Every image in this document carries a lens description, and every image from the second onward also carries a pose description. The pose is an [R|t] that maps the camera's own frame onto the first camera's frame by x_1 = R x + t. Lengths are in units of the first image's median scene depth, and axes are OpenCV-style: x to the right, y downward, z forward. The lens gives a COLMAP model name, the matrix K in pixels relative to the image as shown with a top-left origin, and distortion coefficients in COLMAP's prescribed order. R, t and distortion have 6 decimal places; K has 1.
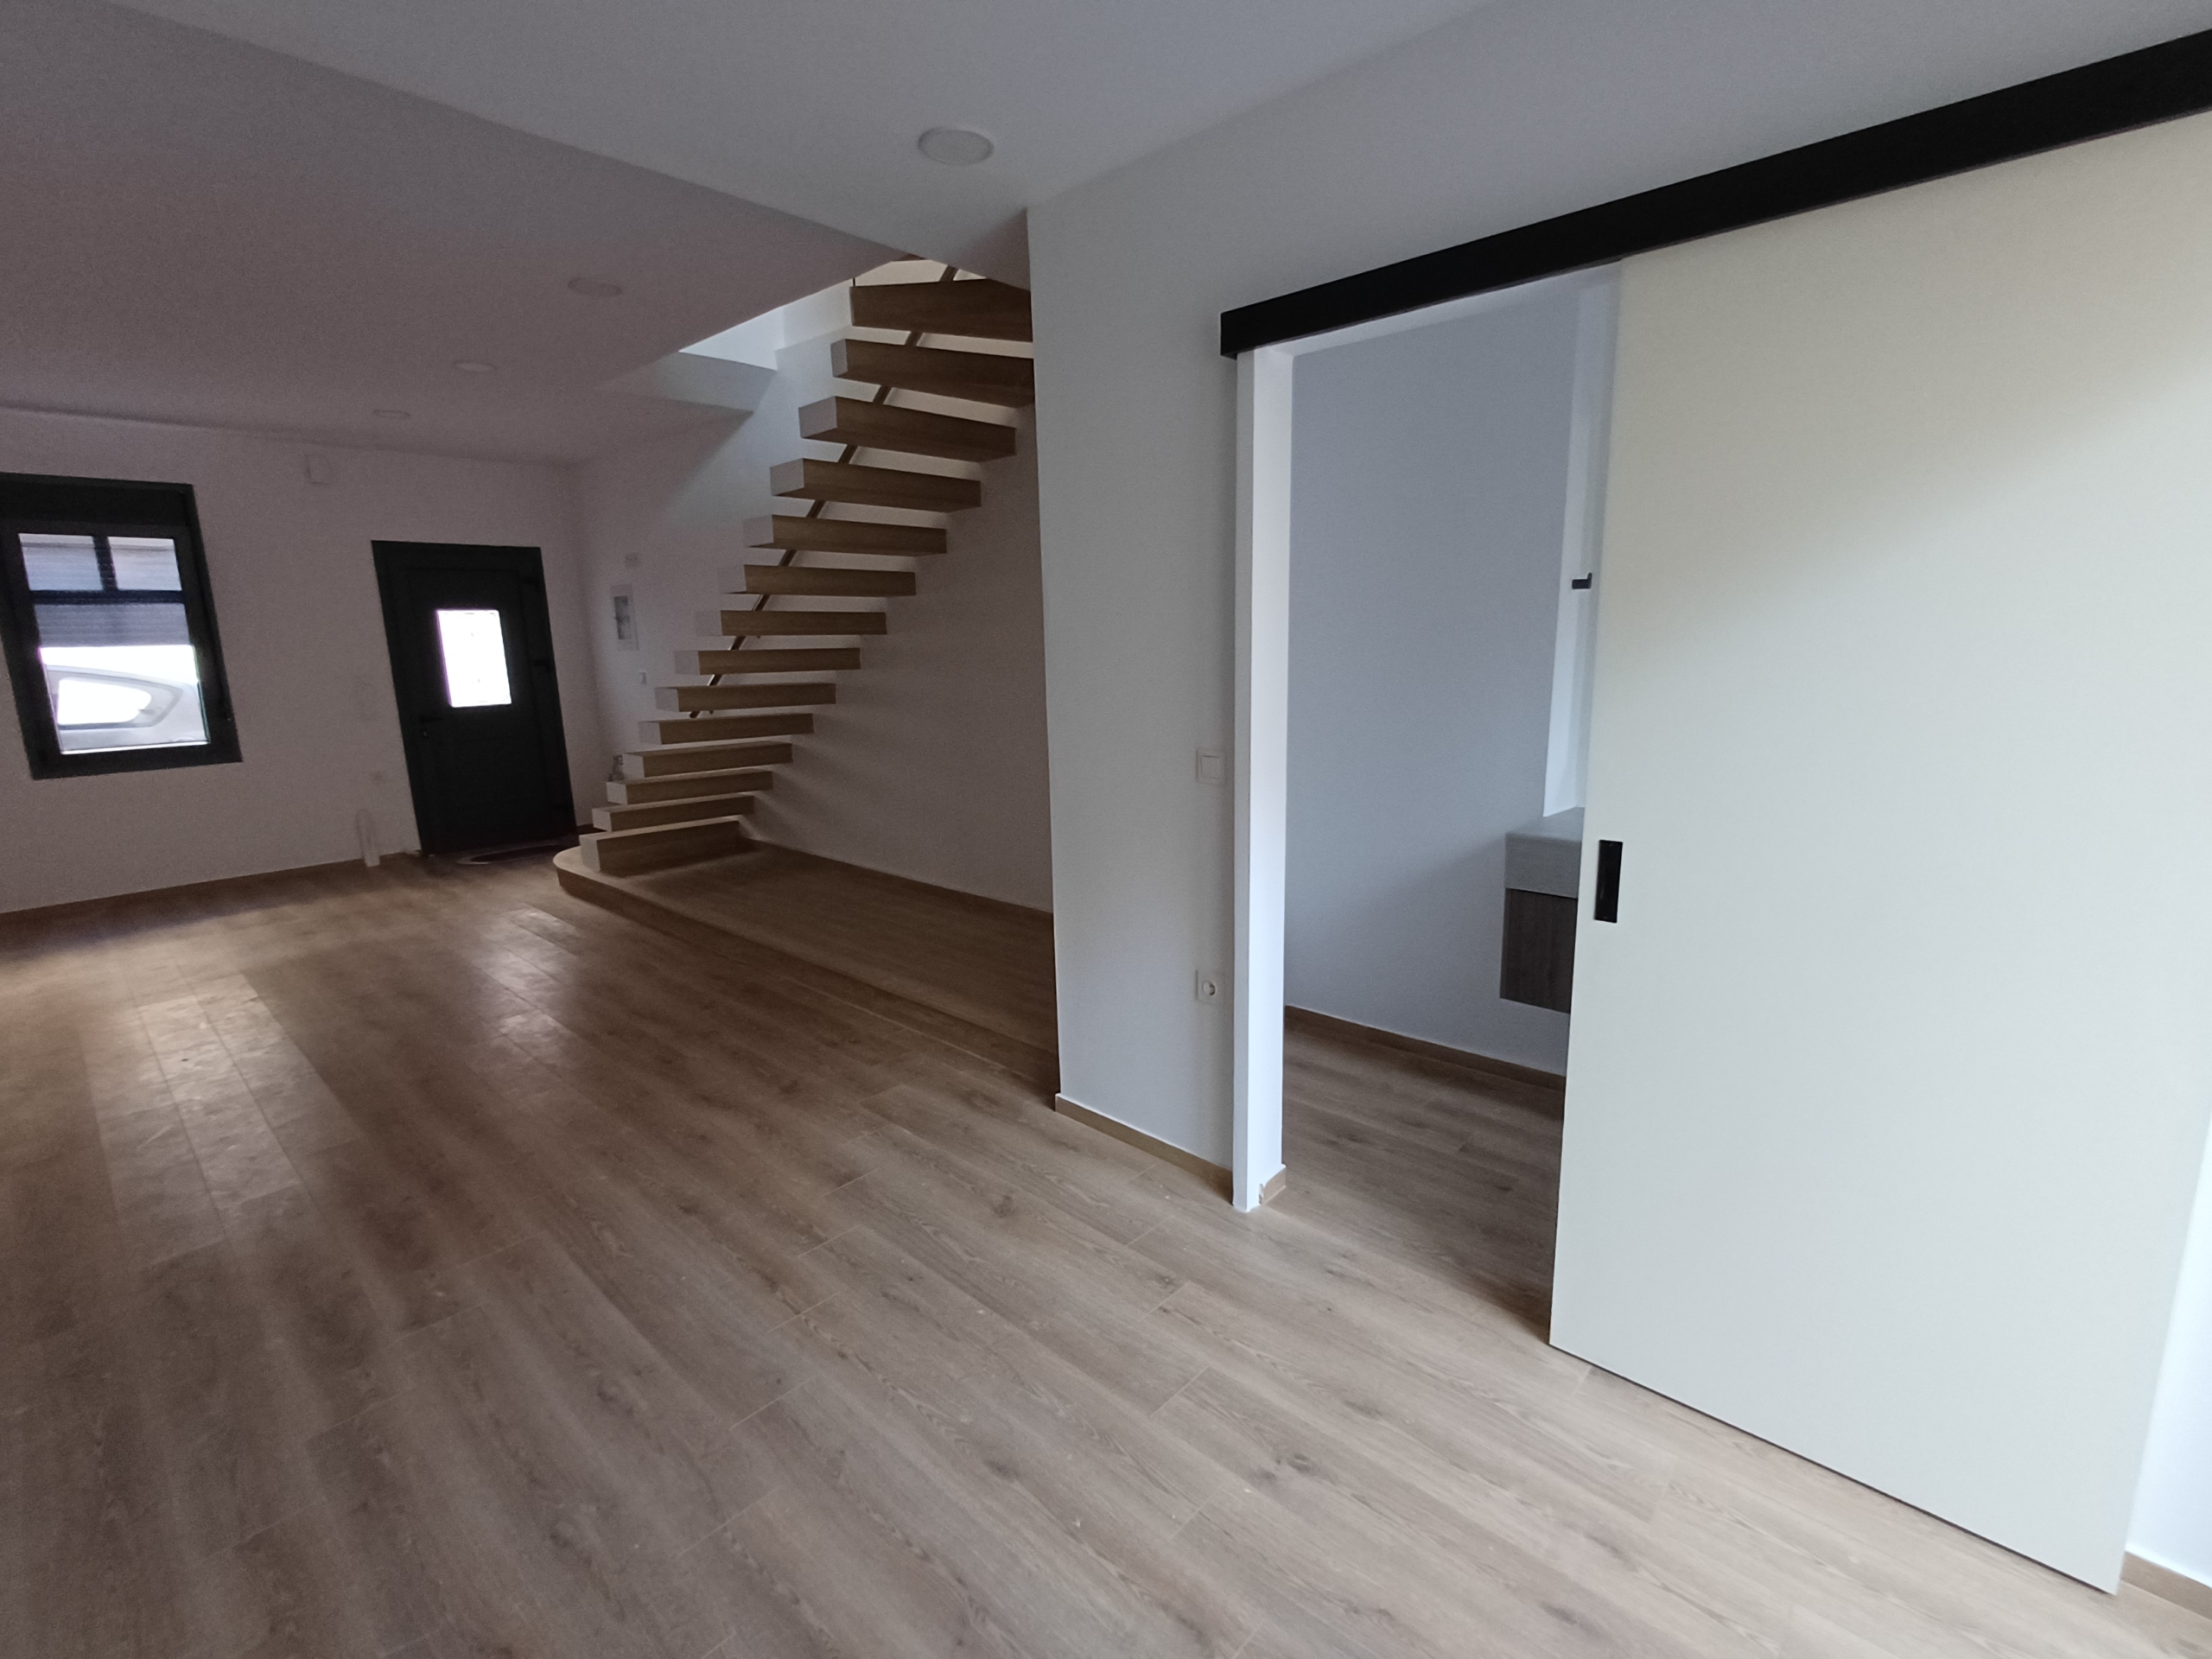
lens RADIAL K [[996.7, 0, 1106.4], [0, 996.7, 831.8], [0, 0, 1]] dist [0.005910, -0.003298]
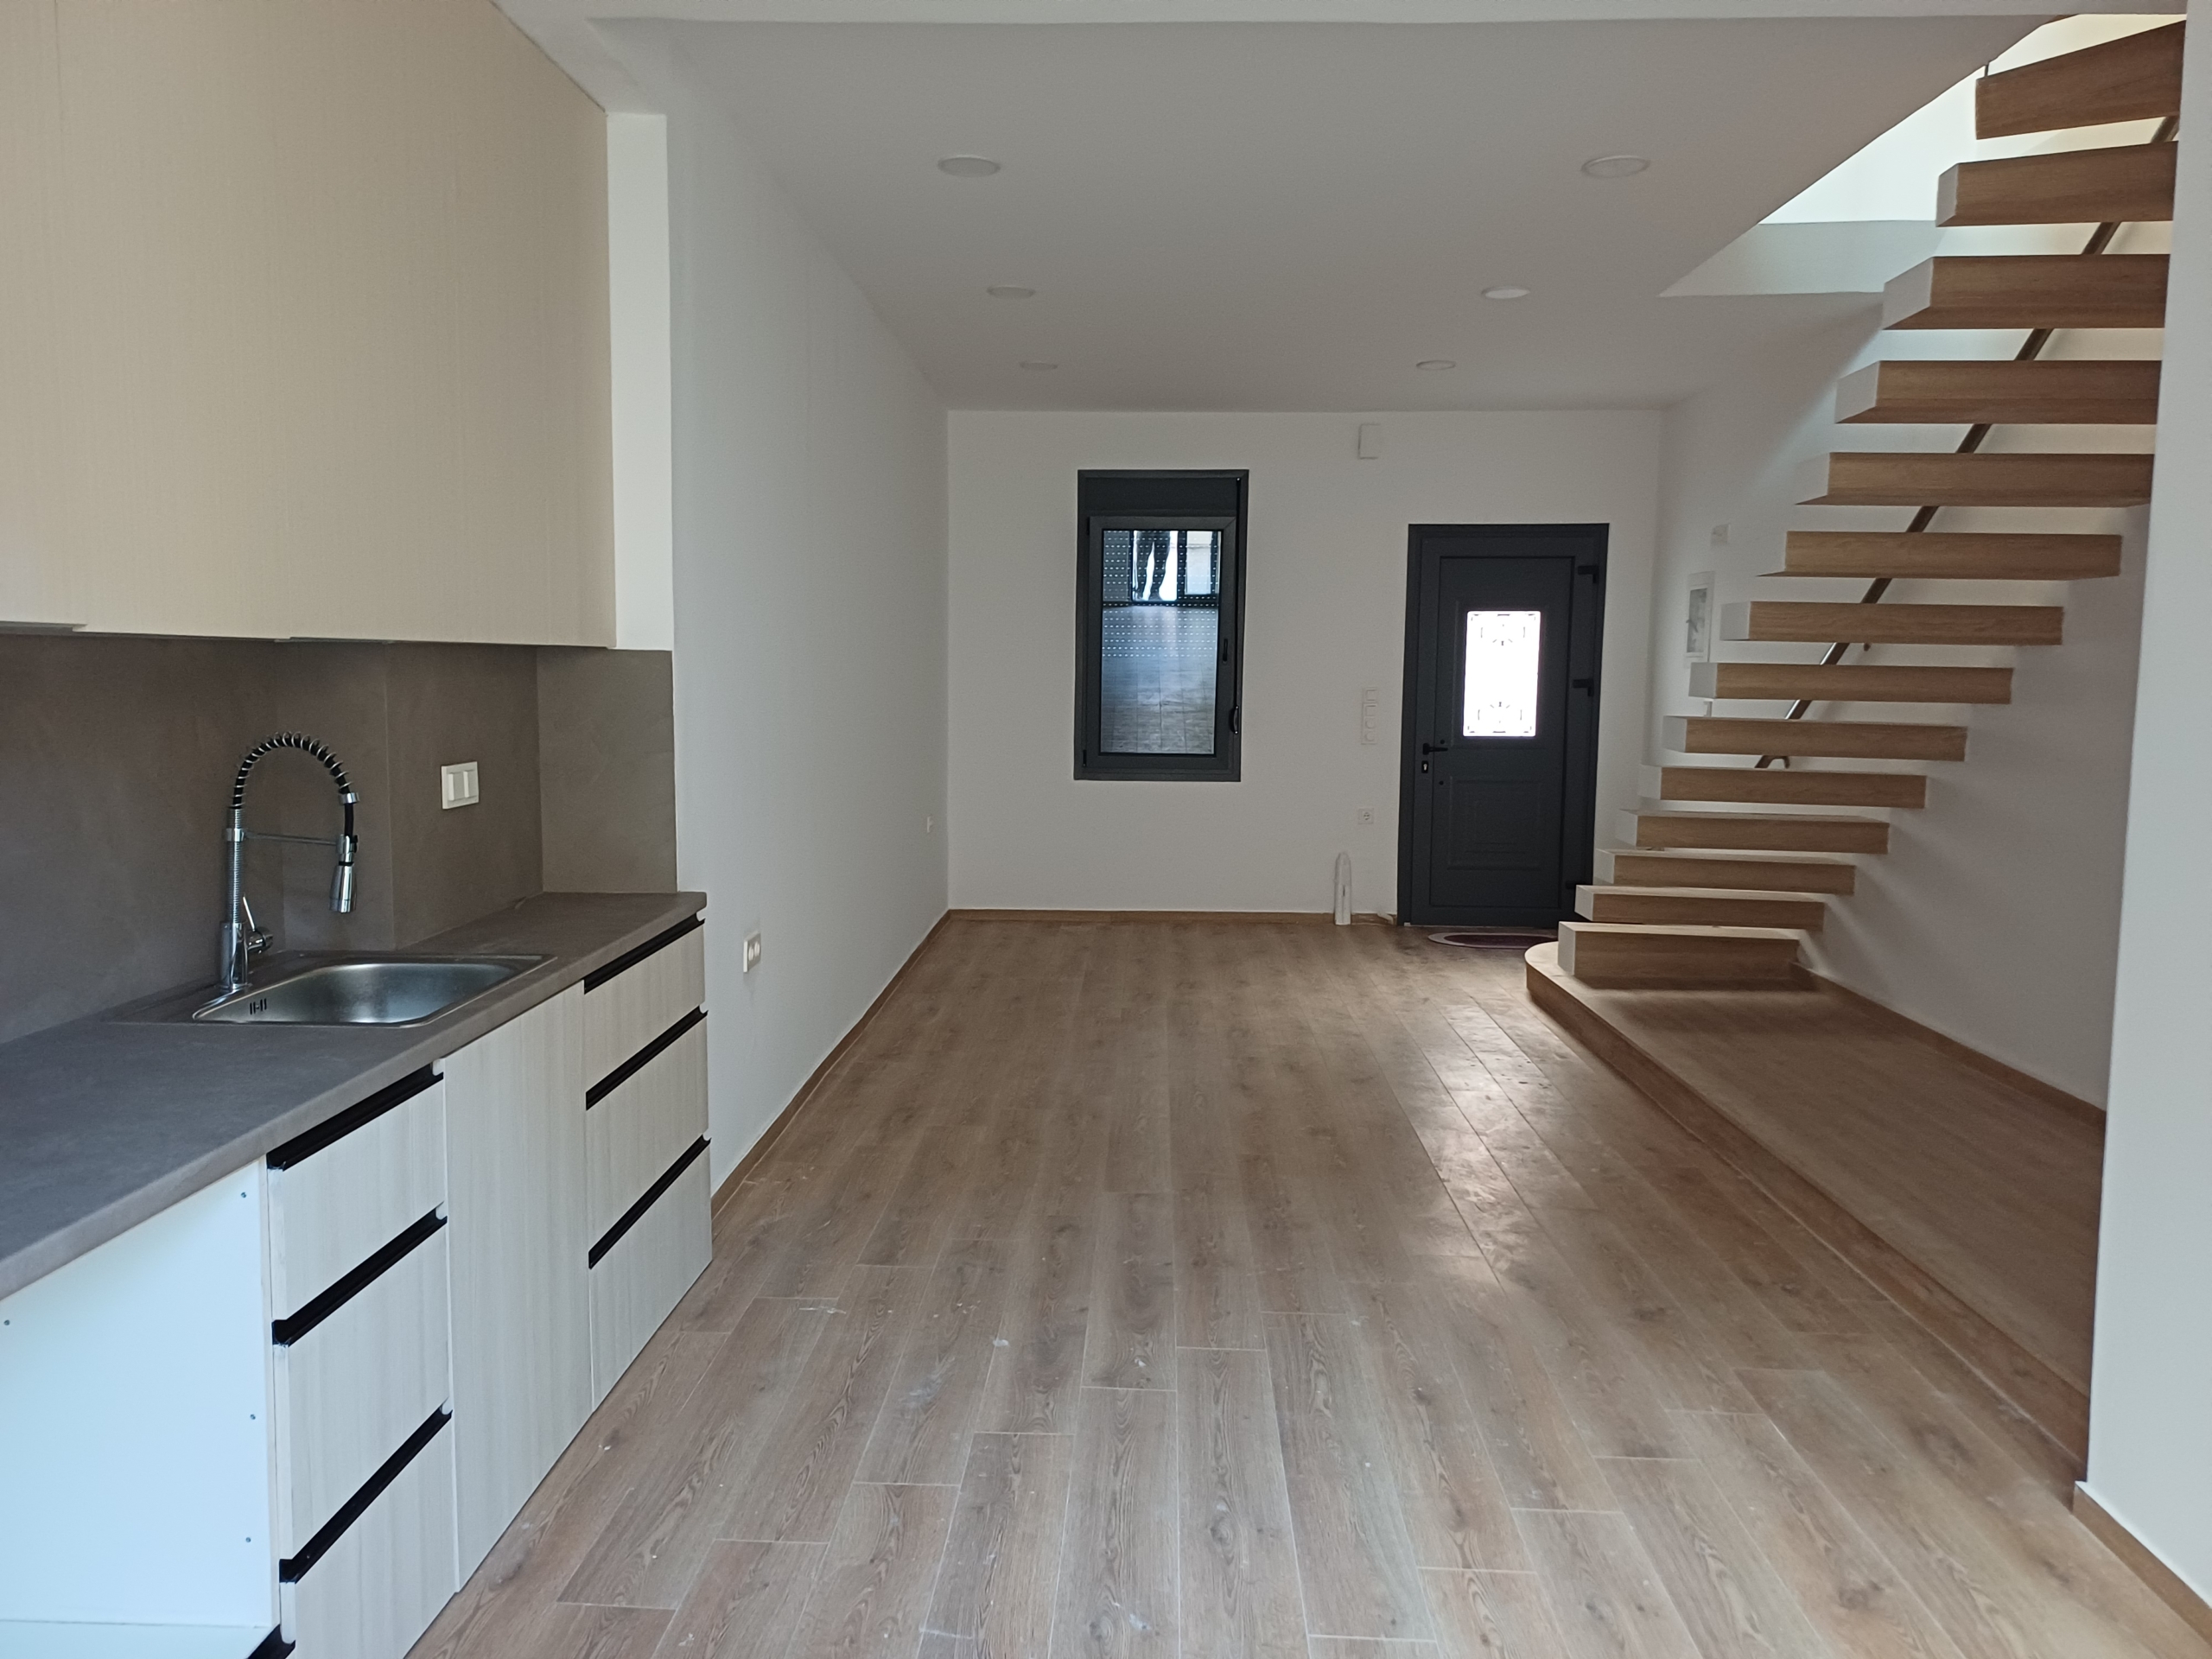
lens RADIAL K [[1621.9, 0, 1097.5], [0, 1621.9, 830.8], [0, 0, 1]] dist [0.049840, -0.032053]
pose [[0.647263, 0.104682, -0.755045, 0.223013], [-0.174908, 0.984493, -0.013447, 0.023652], [0.741929, 0.140767, 0.655535, -0.011141]]
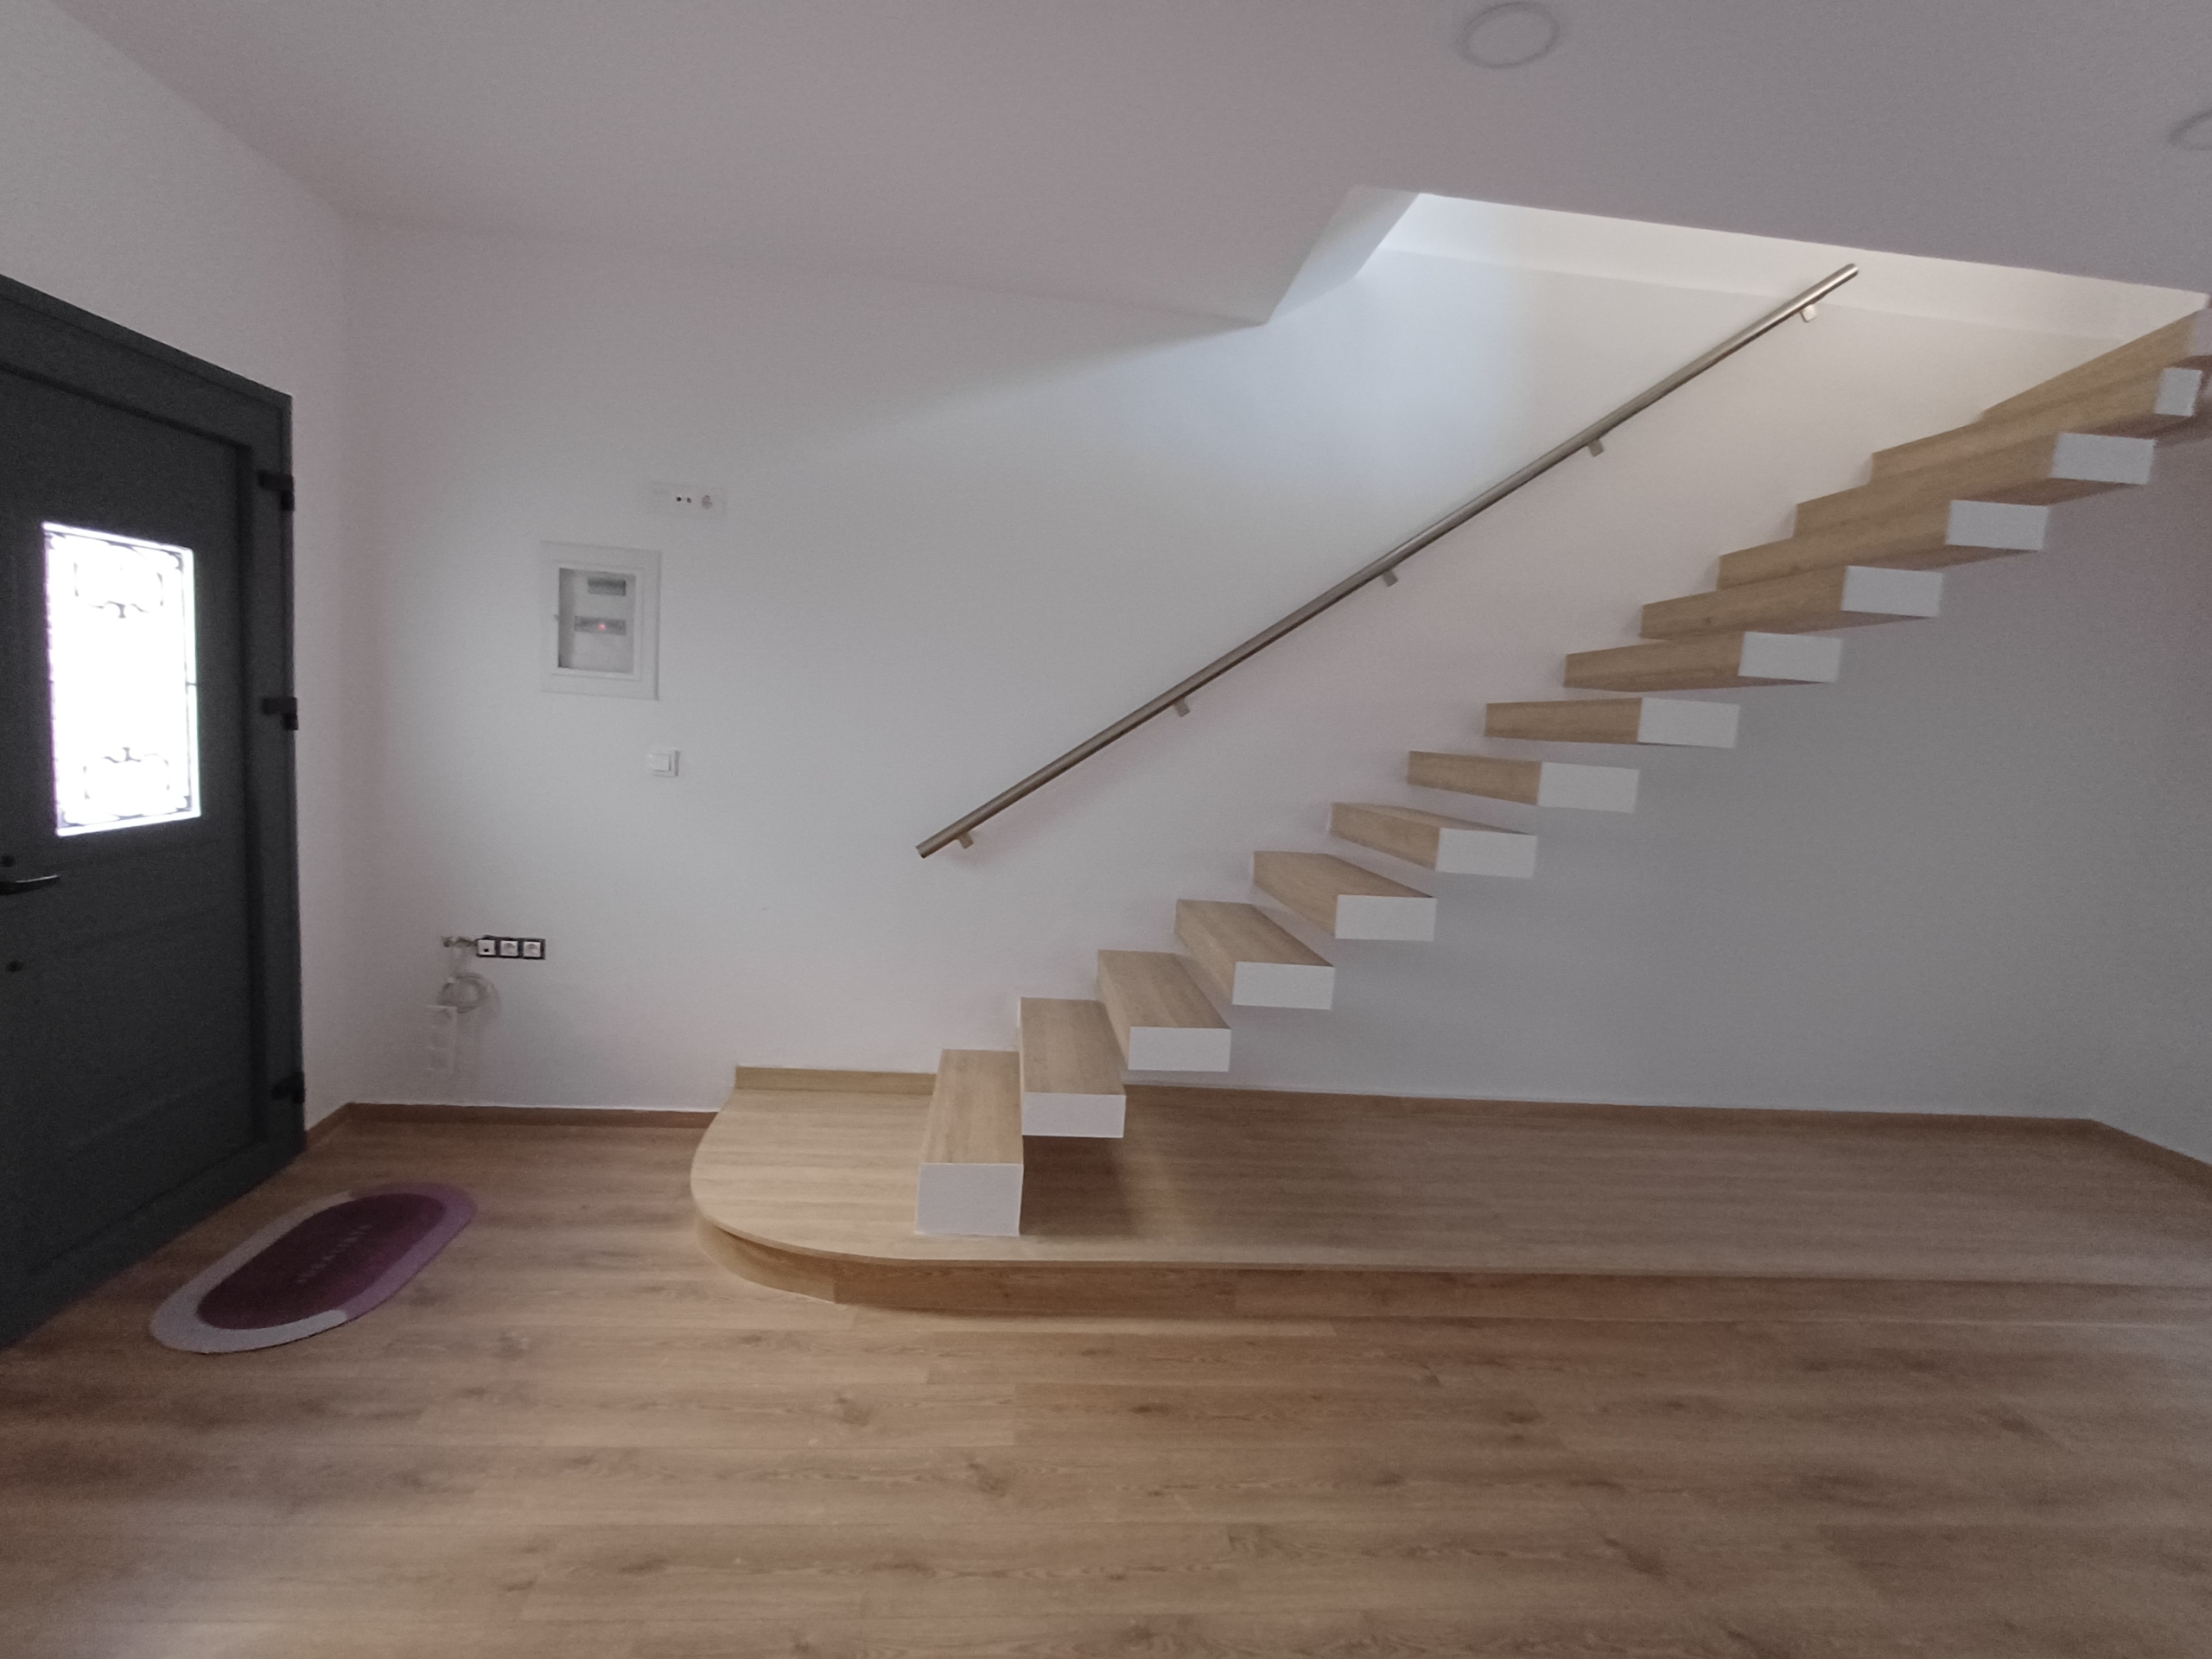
lens RADIAL K [[996.7, 0, 1093.4], [0, 996.7, 830.5], [0, 0, 1]] dist [0.005910, -0.003298]
pose [[0.677833, -0.021740, 0.734894, -1.433983], [0.059123, 0.997937, -0.025010, -0.218204], [-0.732835, 0.060402, 0.677720, 1.207584]]
